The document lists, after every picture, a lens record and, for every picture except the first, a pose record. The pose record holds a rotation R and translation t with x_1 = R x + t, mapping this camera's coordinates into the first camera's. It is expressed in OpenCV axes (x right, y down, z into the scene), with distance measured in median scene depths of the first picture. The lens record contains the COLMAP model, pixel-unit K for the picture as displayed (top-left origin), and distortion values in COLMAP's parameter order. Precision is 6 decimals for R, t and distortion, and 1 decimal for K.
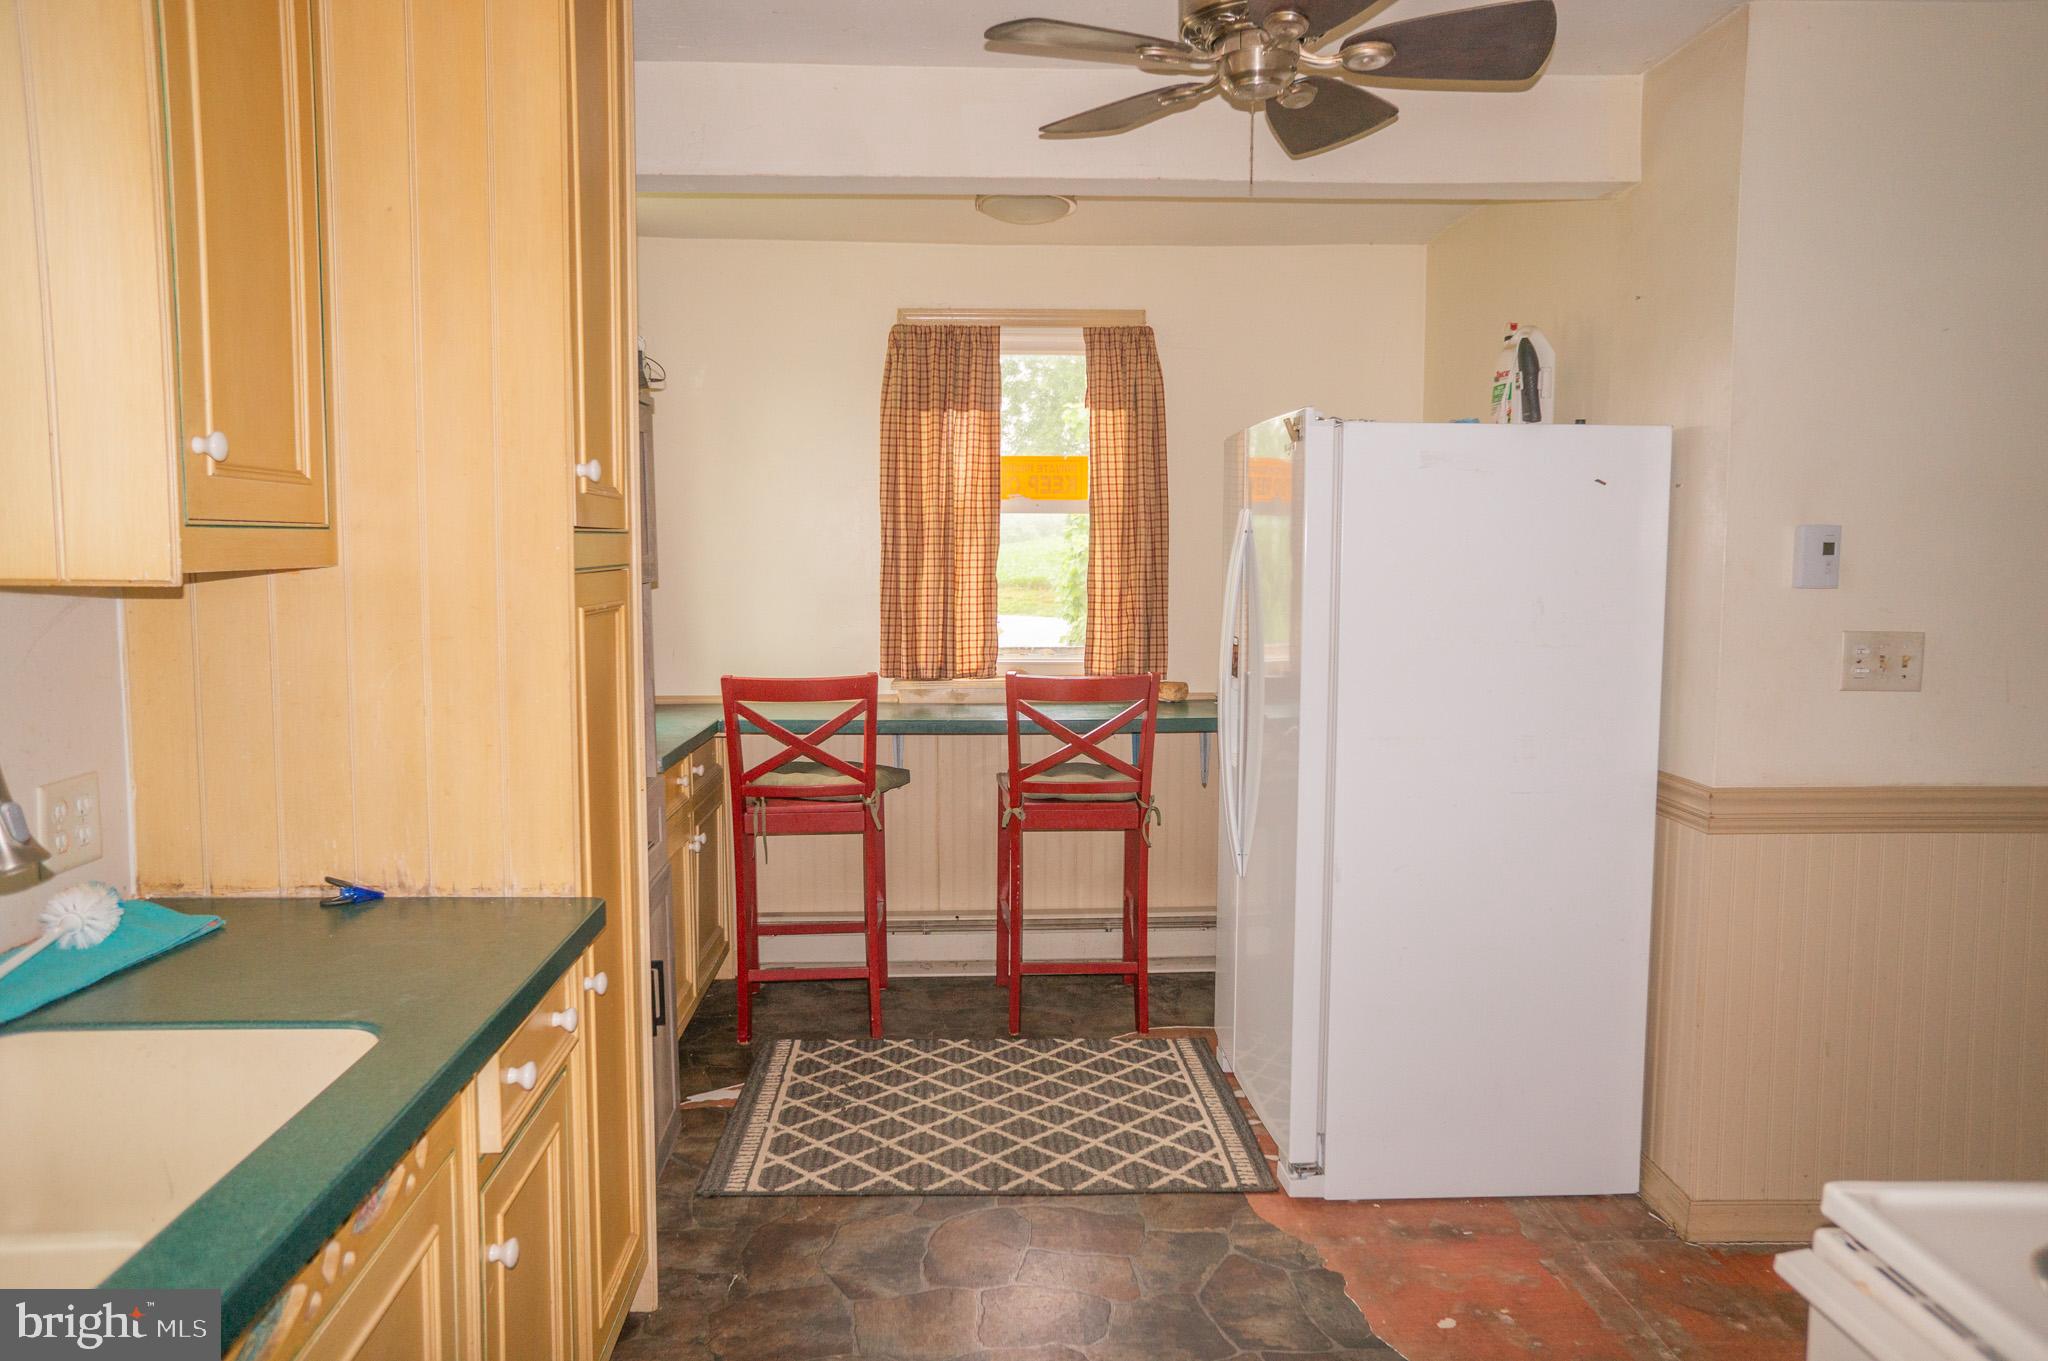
lens RADIAL K [[1384.5, 0, 1011.8], [0, 1384.5, 673.5], [0, 0, 1]] dist [-0.070095, 0.098025]
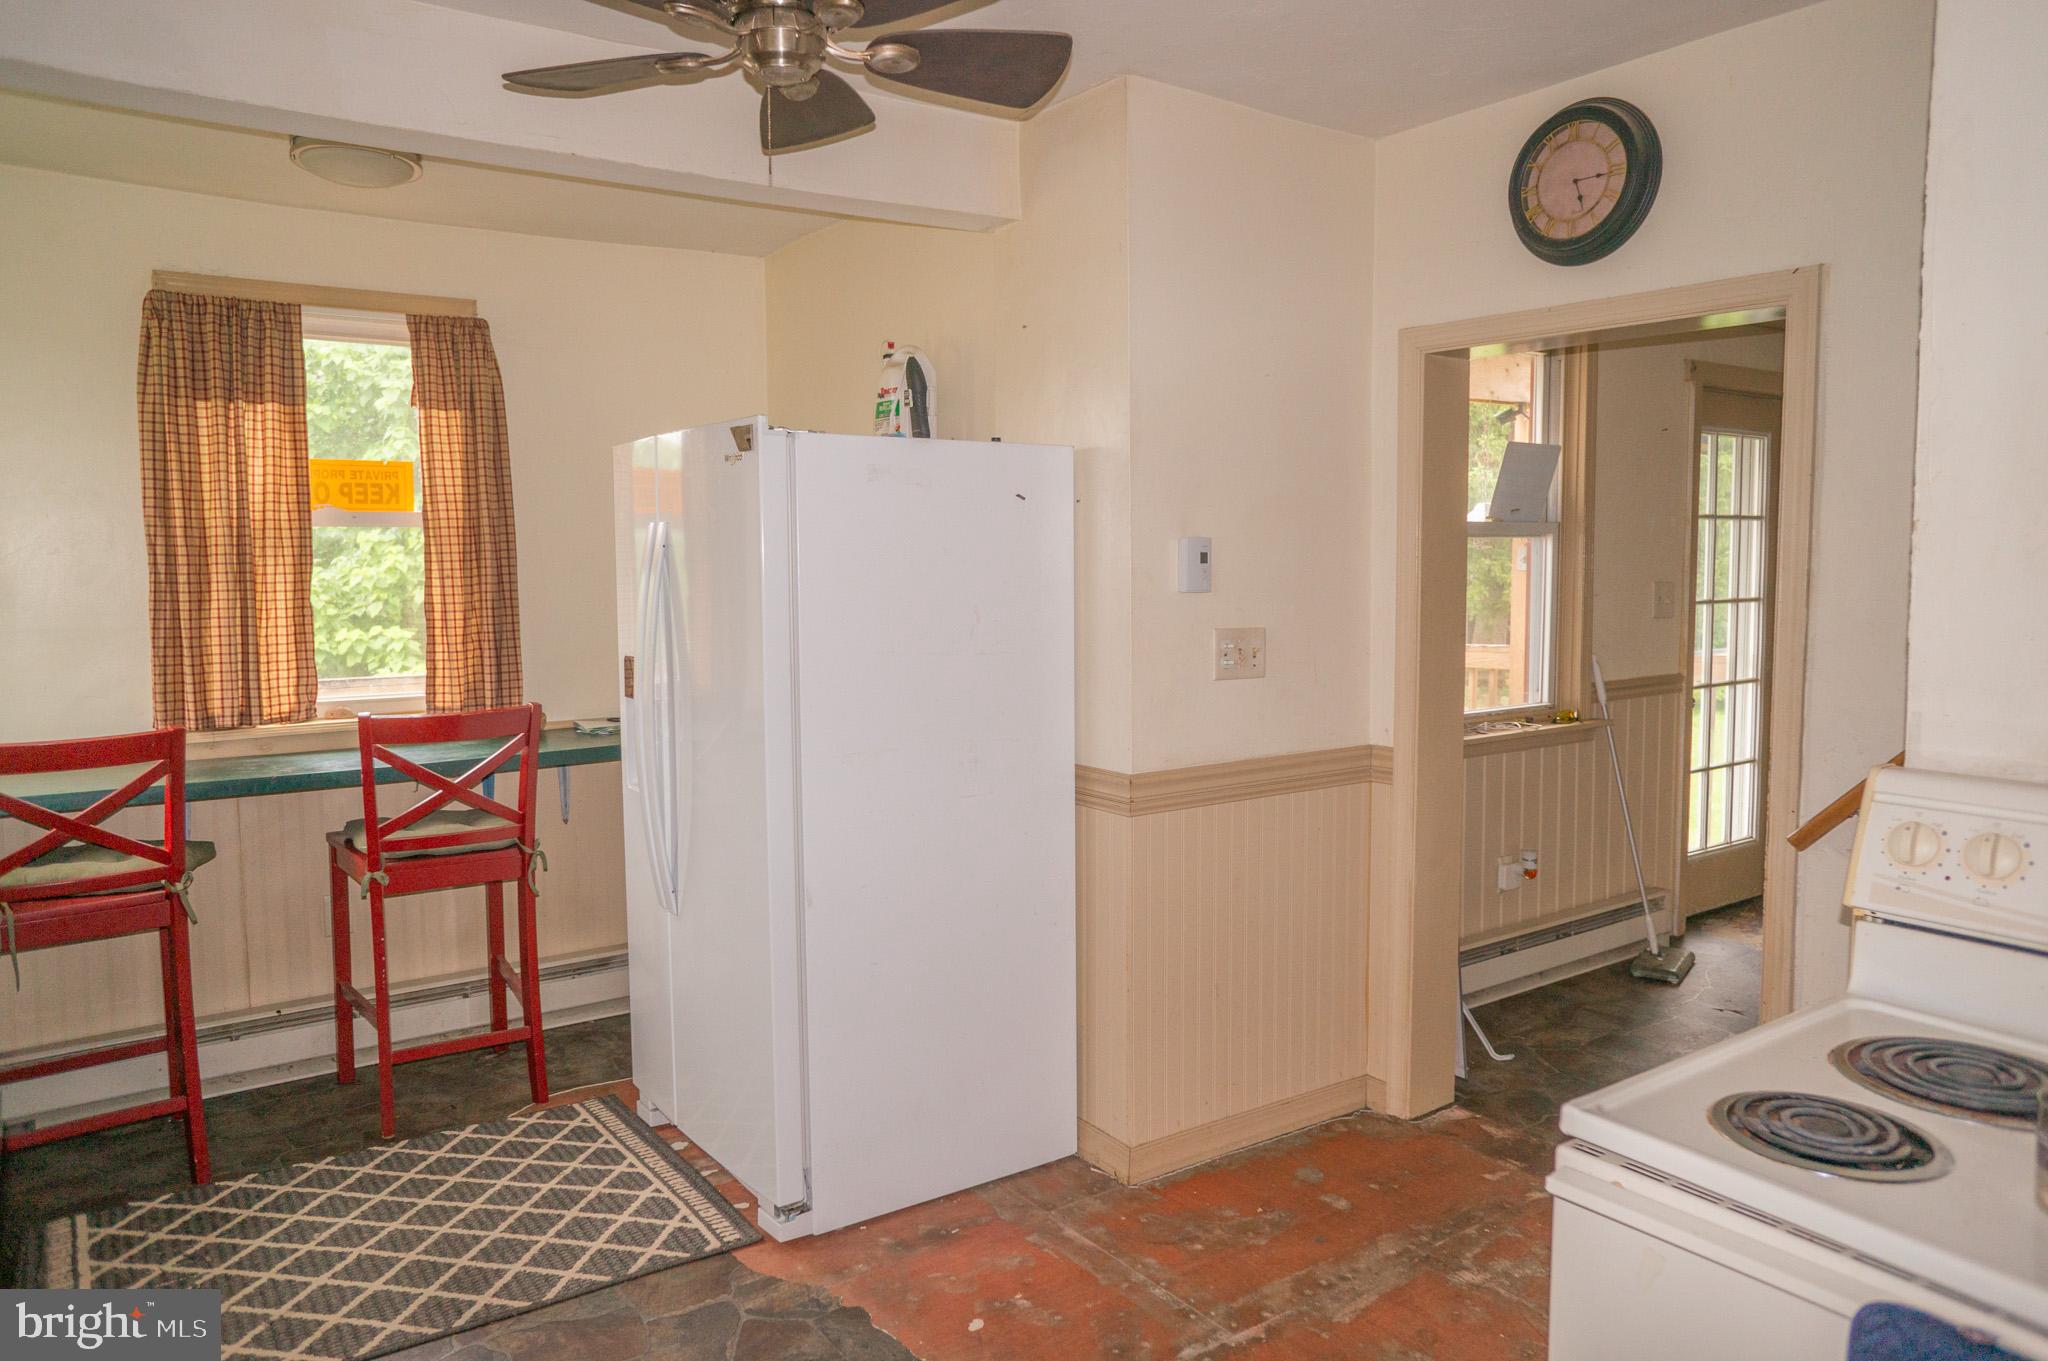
lens RADIAL K [[1384.5, 0, 1011.8], [0, 1384.5, 673.5], [0, 0, 1]] dist [-0.070095, 0.098025]
pose [[0.841791, -0.052913, 0.537205, -0.115782], [0.058097, 0.998284, 0.007292, -0.008283], [-0.536669, 0.025071, 0.843420, 0.075499]]
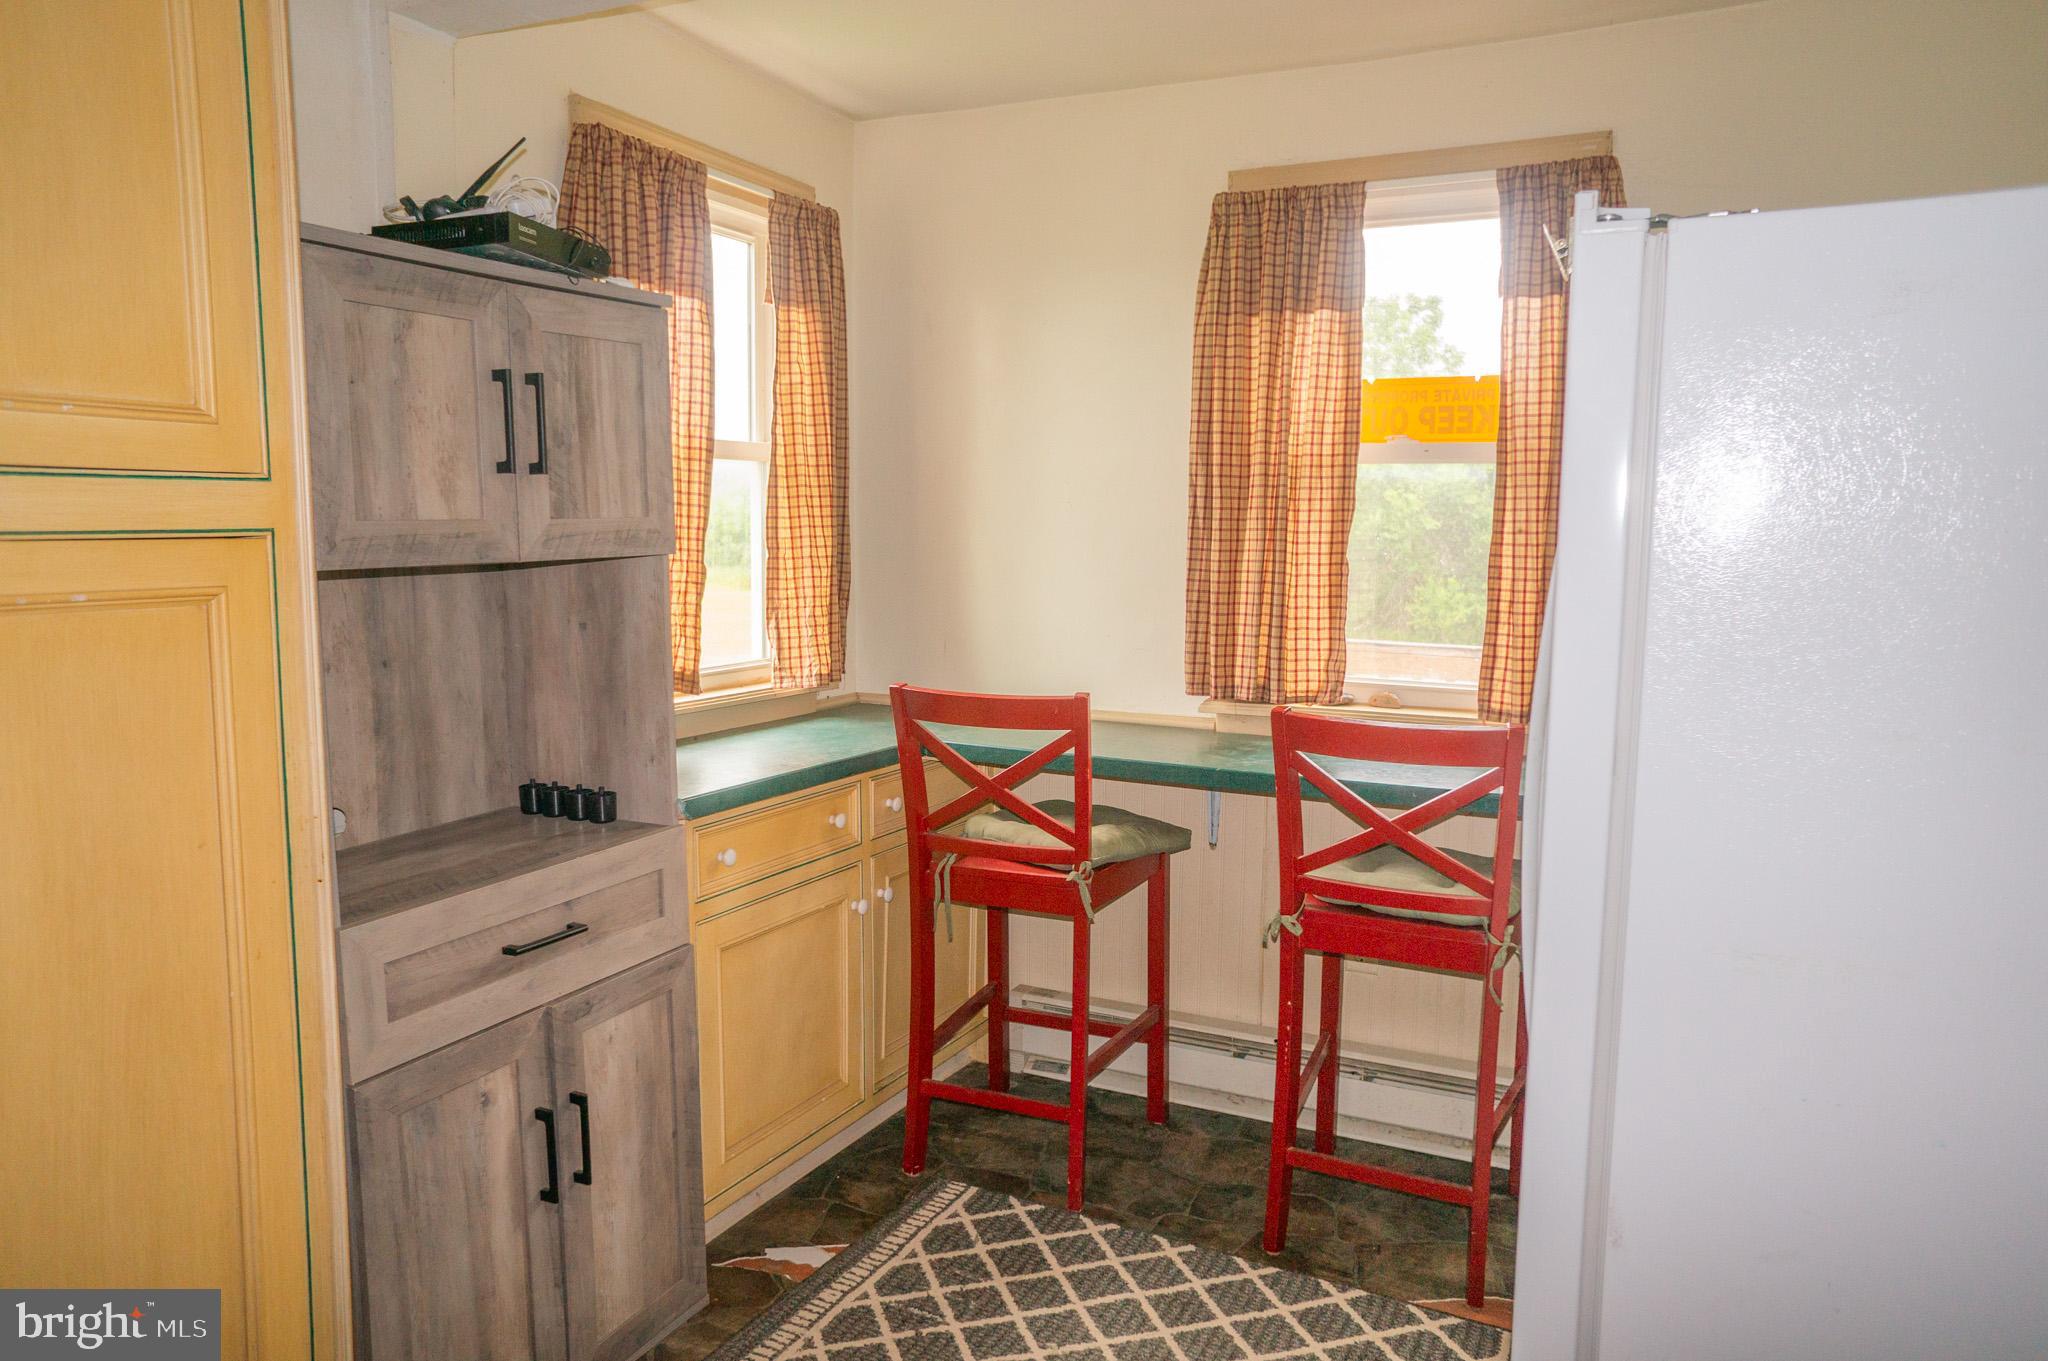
lens RADIAL K [[1384.5, 0, 1011.8], [0, 1384.5, 673.5], [0, 0, 1]] dist [-0.070095, 0.098025]
pose [[0.871227, 0.062463, -0.486891, 0.200661], [-0.052071, 0.998035, 0.034862, -0.032096], [0.488111, -0.005020, 0.872767, 0.378520]]
